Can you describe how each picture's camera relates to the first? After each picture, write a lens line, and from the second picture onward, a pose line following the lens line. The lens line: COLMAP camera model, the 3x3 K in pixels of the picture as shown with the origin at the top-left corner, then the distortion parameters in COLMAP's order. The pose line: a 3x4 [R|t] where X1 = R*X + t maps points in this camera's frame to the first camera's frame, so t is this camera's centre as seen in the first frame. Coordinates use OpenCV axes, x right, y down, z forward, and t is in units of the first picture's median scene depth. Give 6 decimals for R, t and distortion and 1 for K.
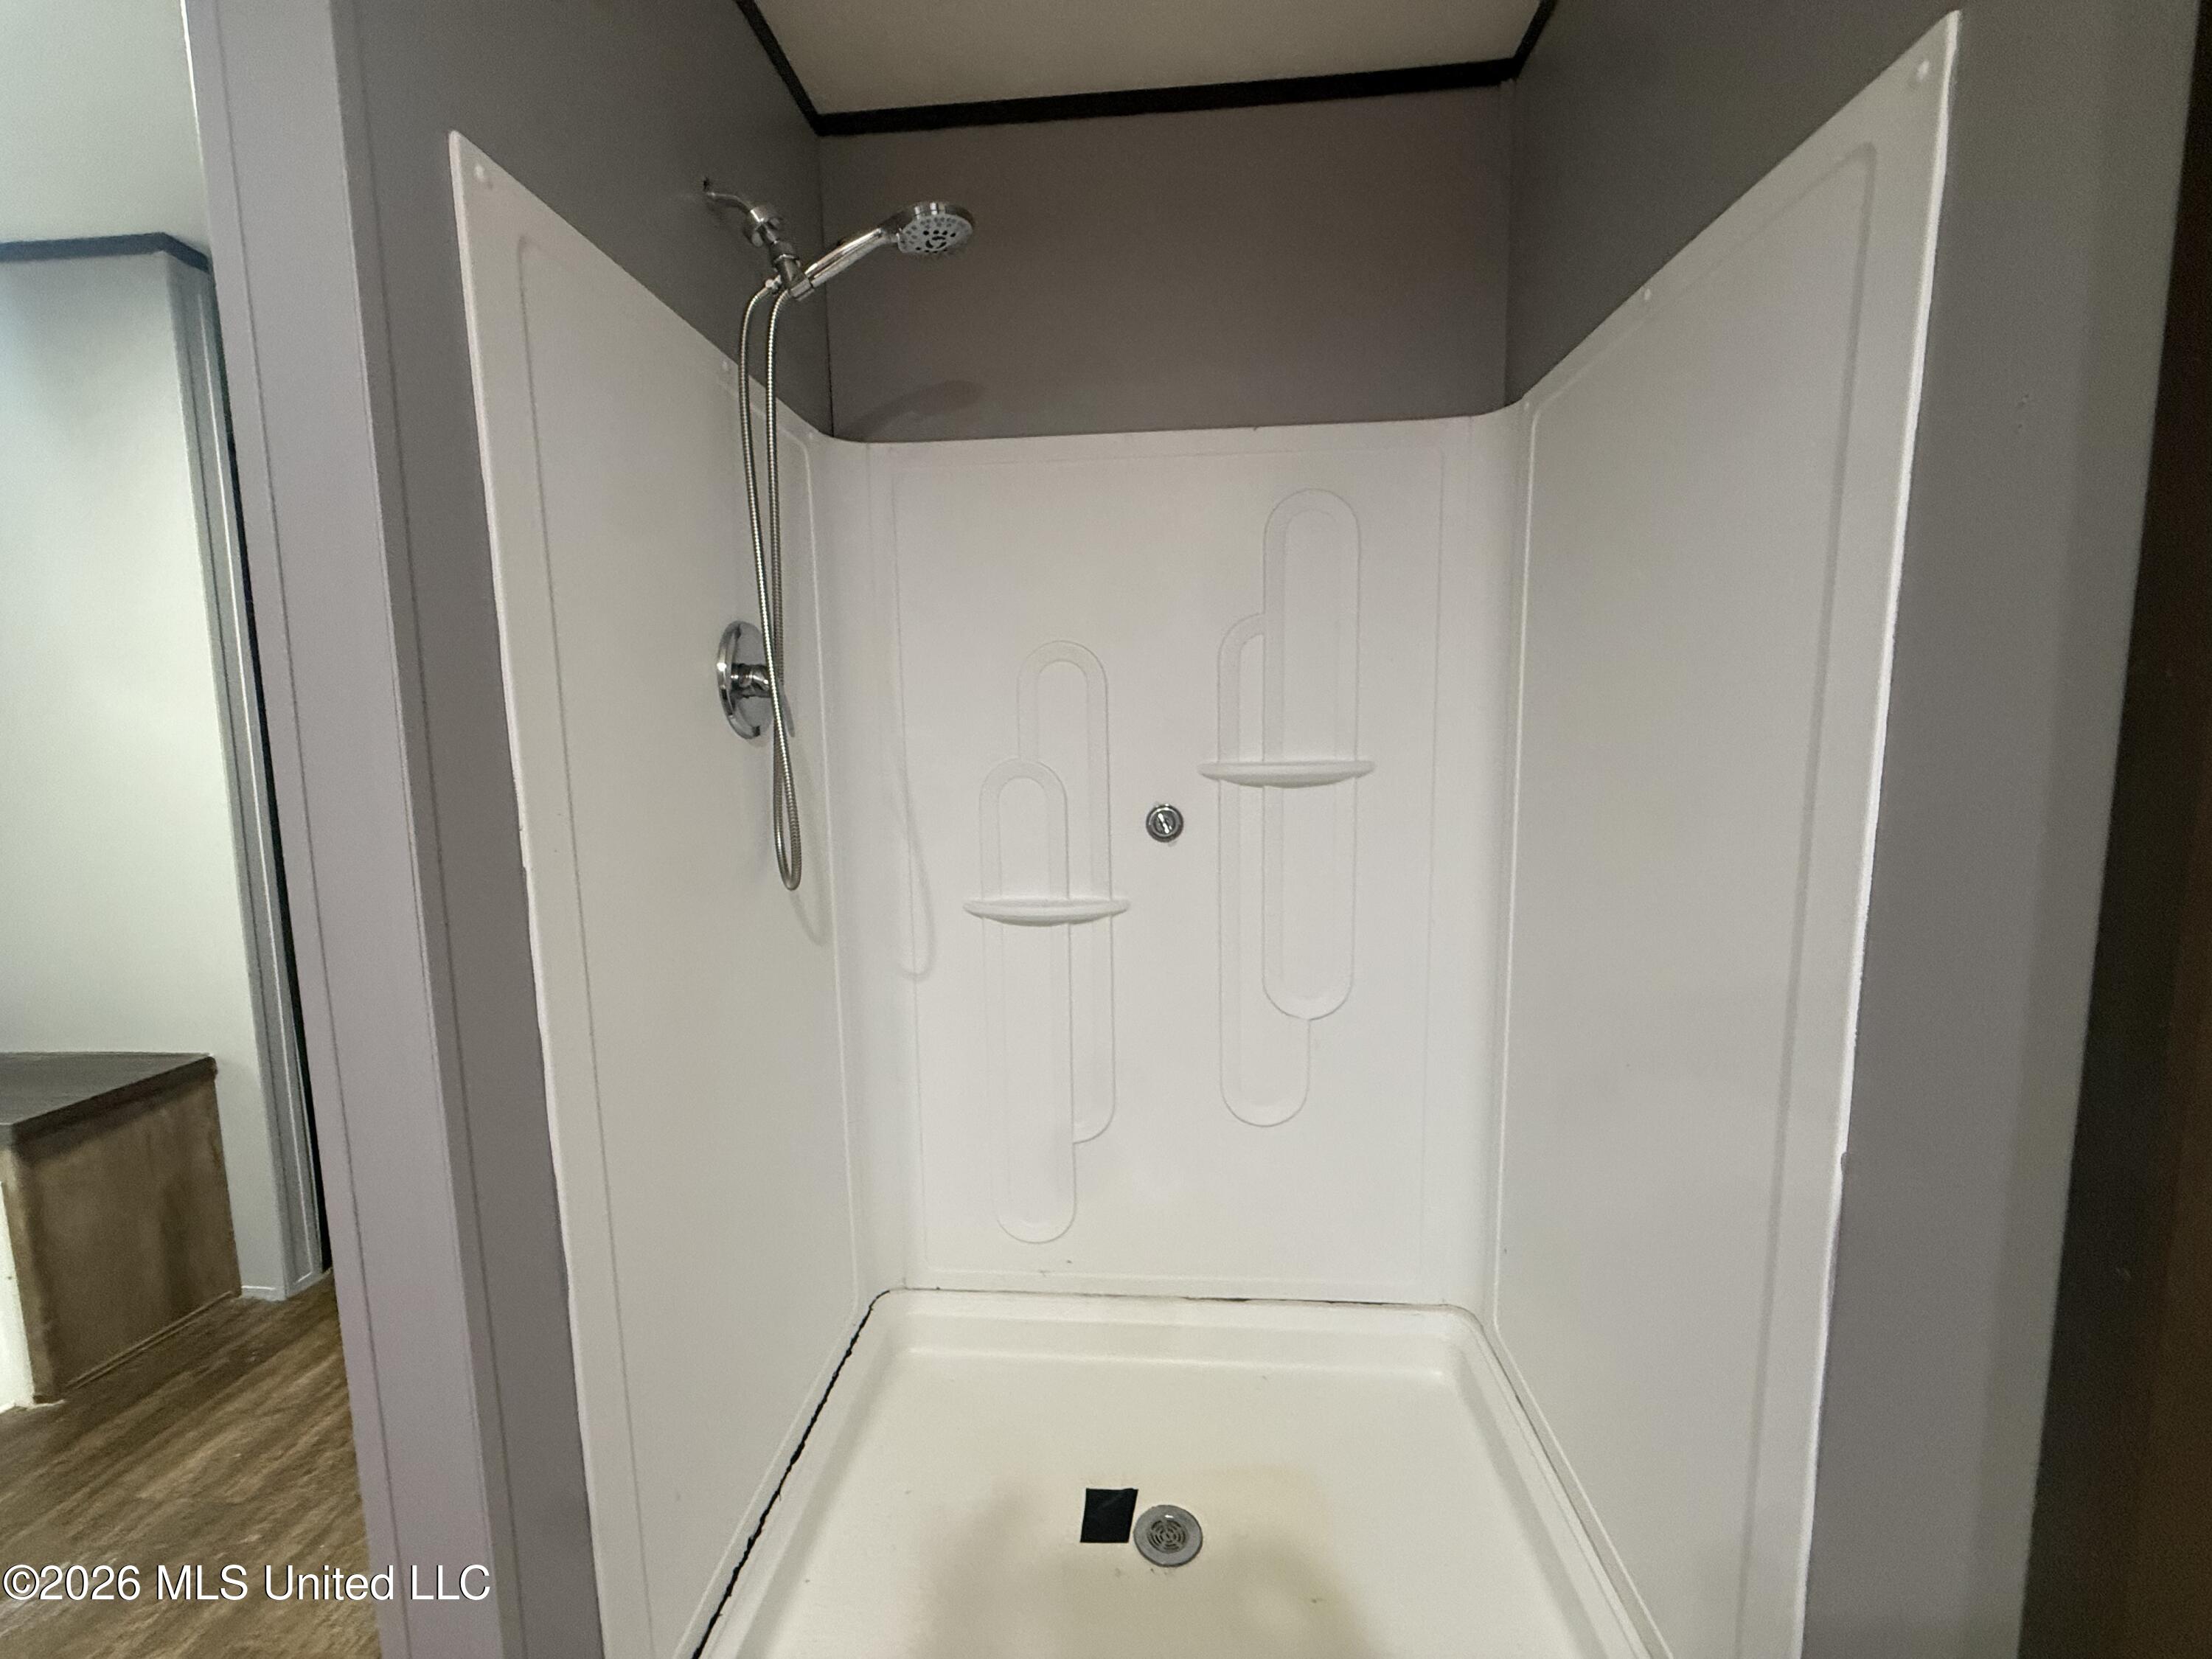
lens RADIAL K [[883.8, 0, 1099.0], [0, 883.8, 834.6], [0, 0, 1]] dist [-0.000031, -0.000517]
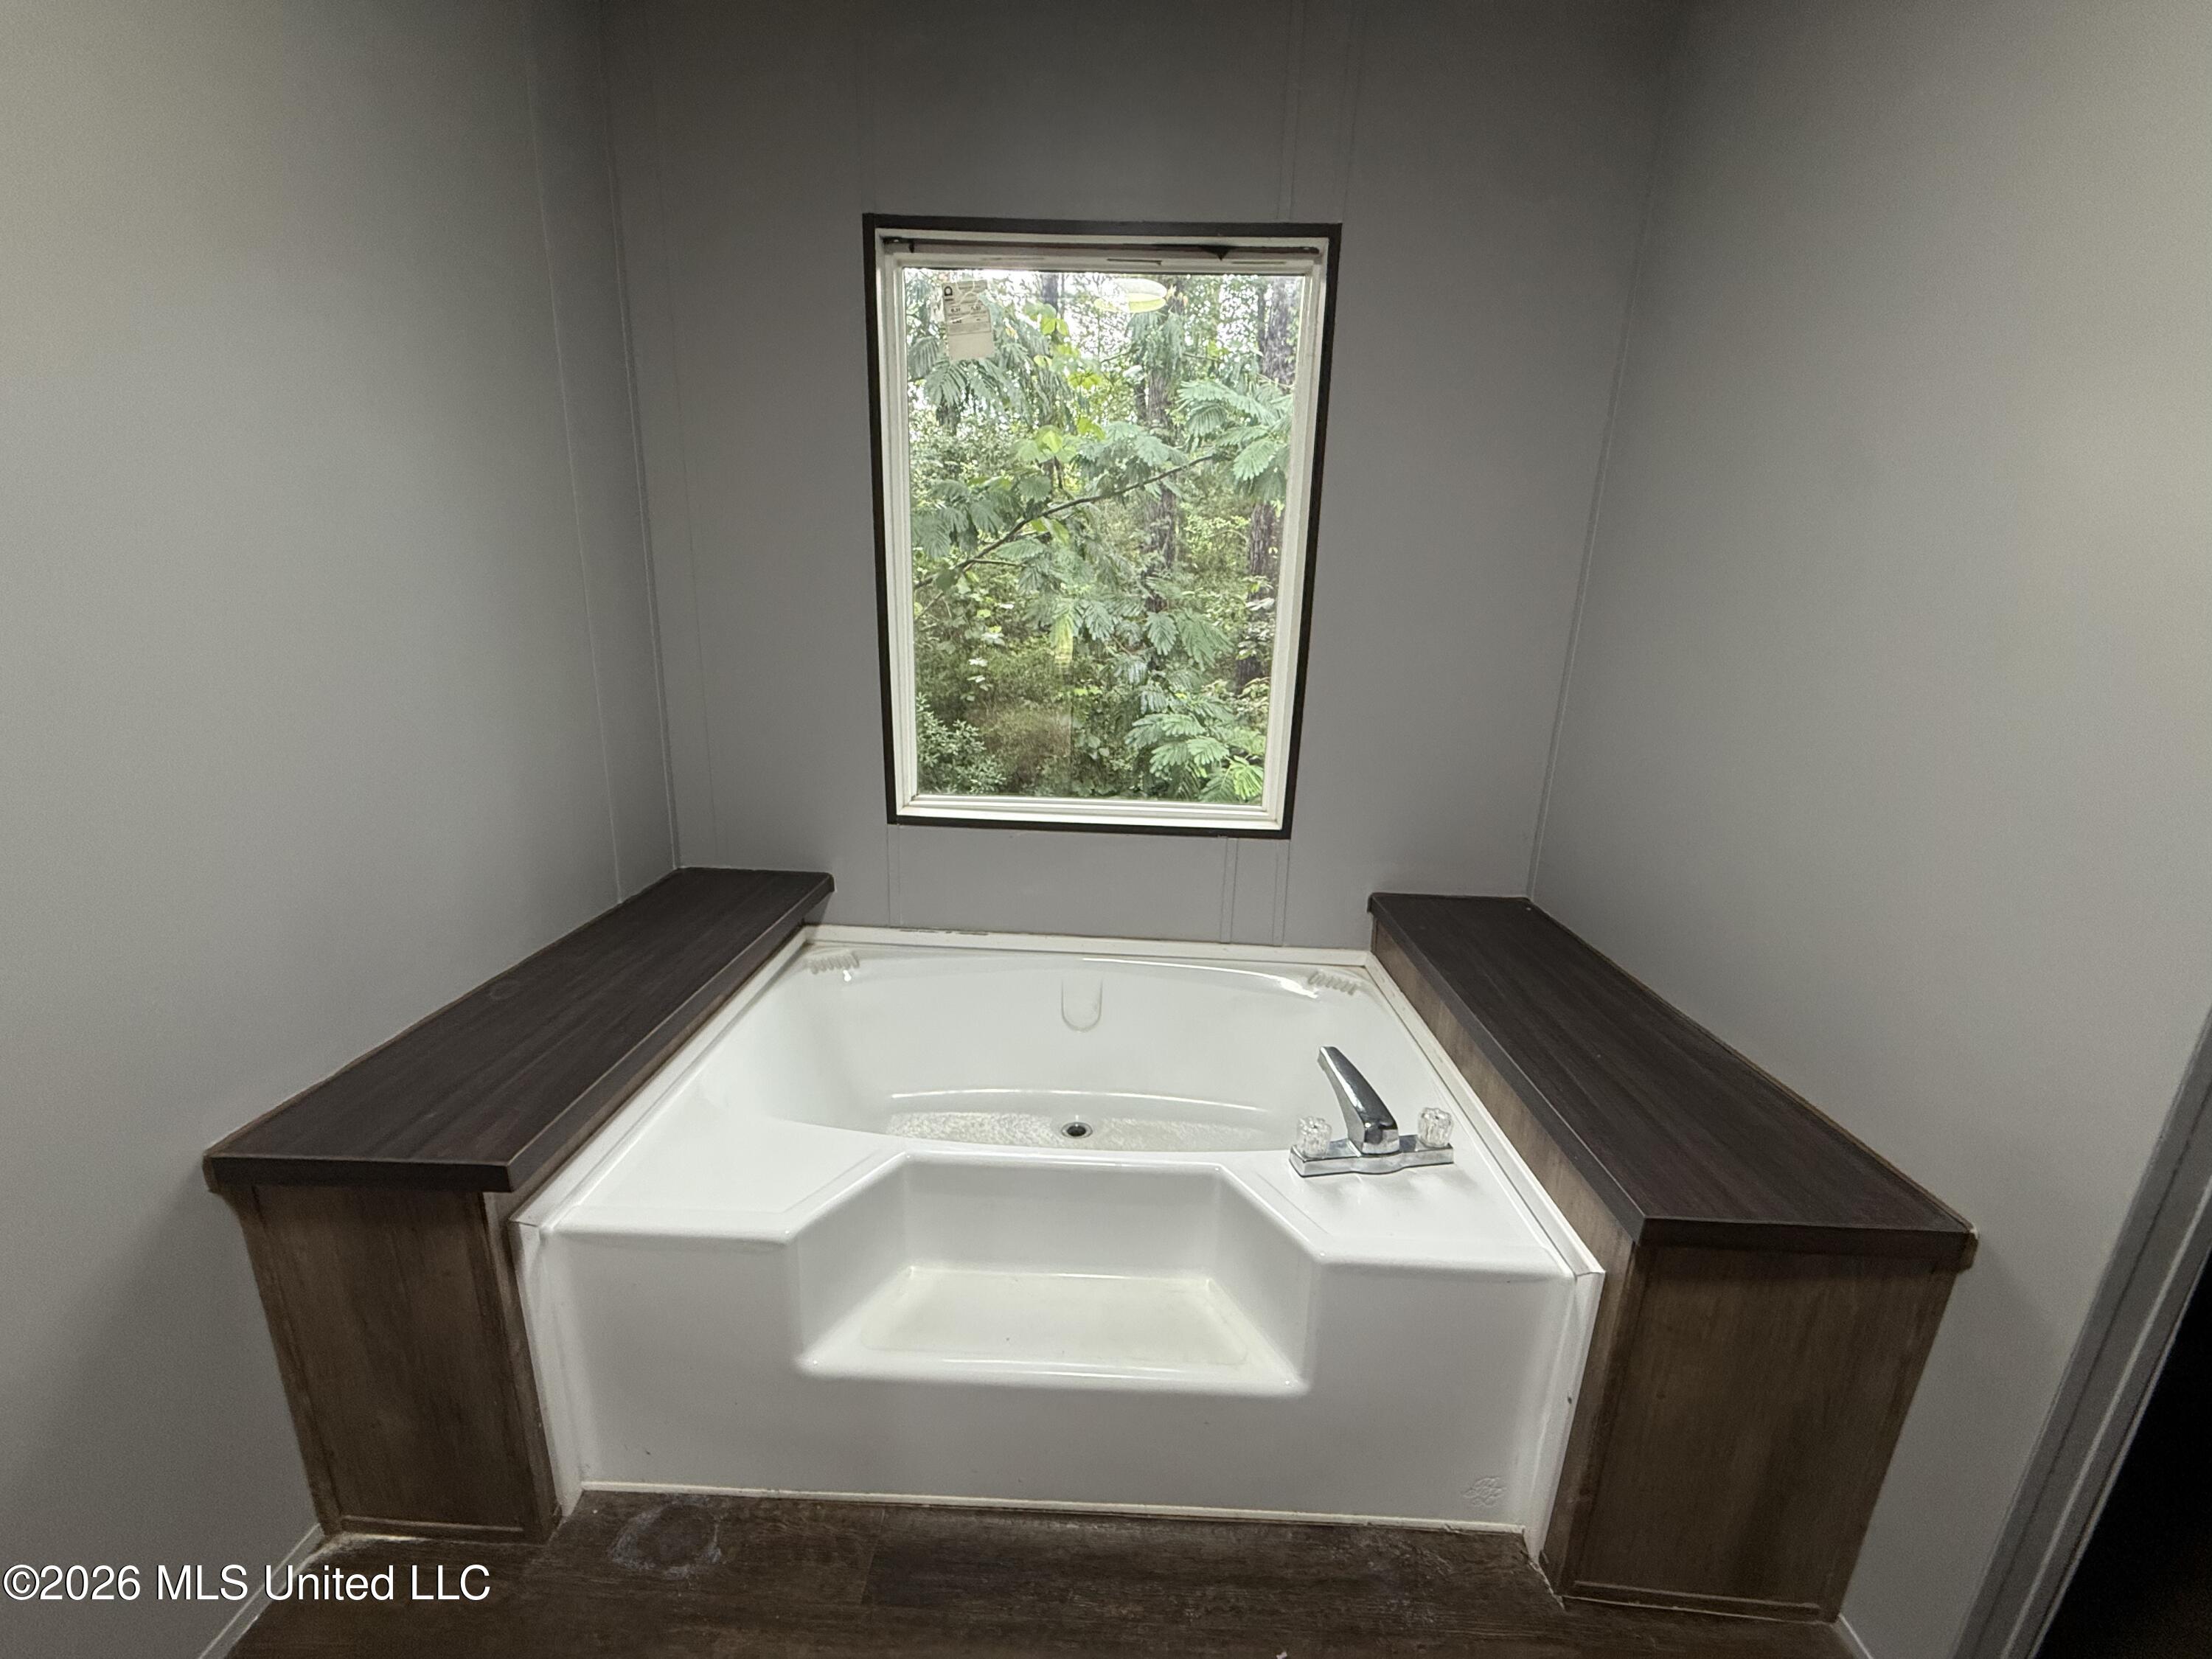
lens RADIAL K [[883.8, 0, 1100.9], [0, 883.8, 845.8], [0, 0, 1]] dist [-0.000031, -0.000517]
pose [[0.038556, 0.285649, -0.957559, -0.723372], [-0.148326, 0.949291, 0.277210, -0.013719], [0.988187, 0.131343, 0.078970, 0.540148]]
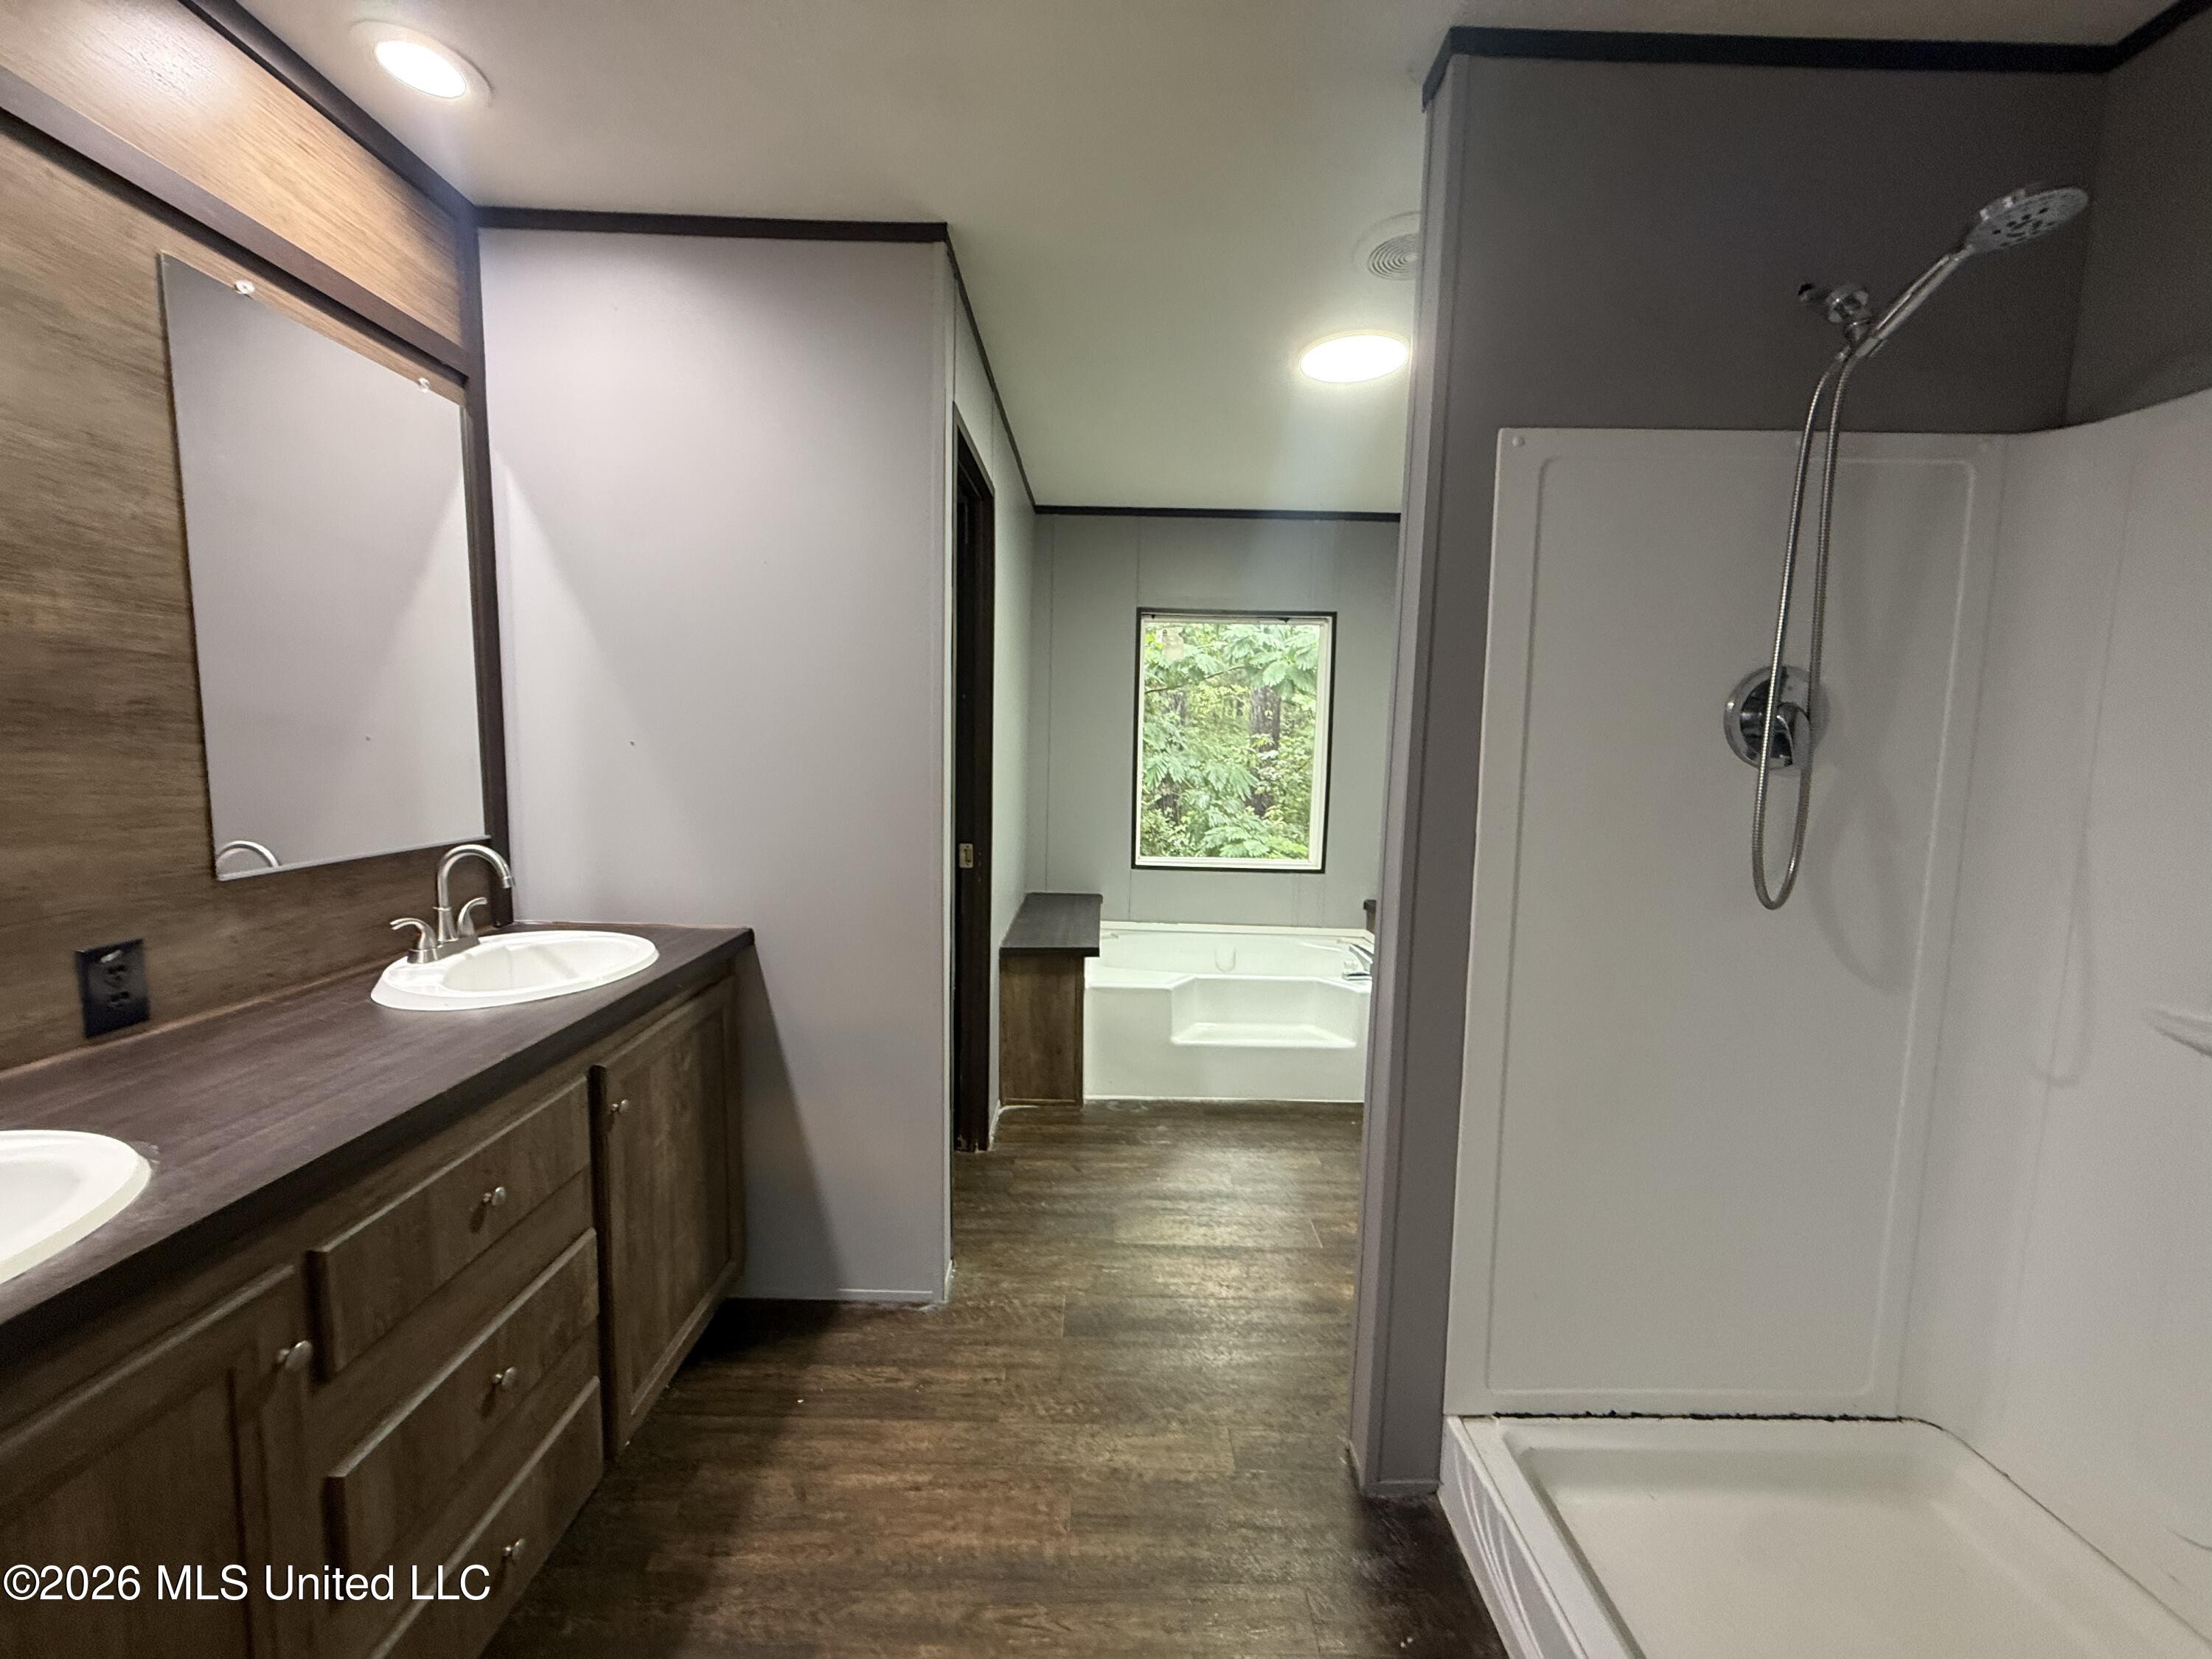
lens RADIAL K [[883.8, 0, 1109.1], [0, 883.8, 842.1], [0, 0, 1]] dist [-0.000031, -0.000517]
pose [[0.072852, 0.129232, -0.988935, 0.507272], [-0.143133, 0.982660, 0.117868, -0.023758], [0.987018, 0.132963, 0.090086, 0.065171]]
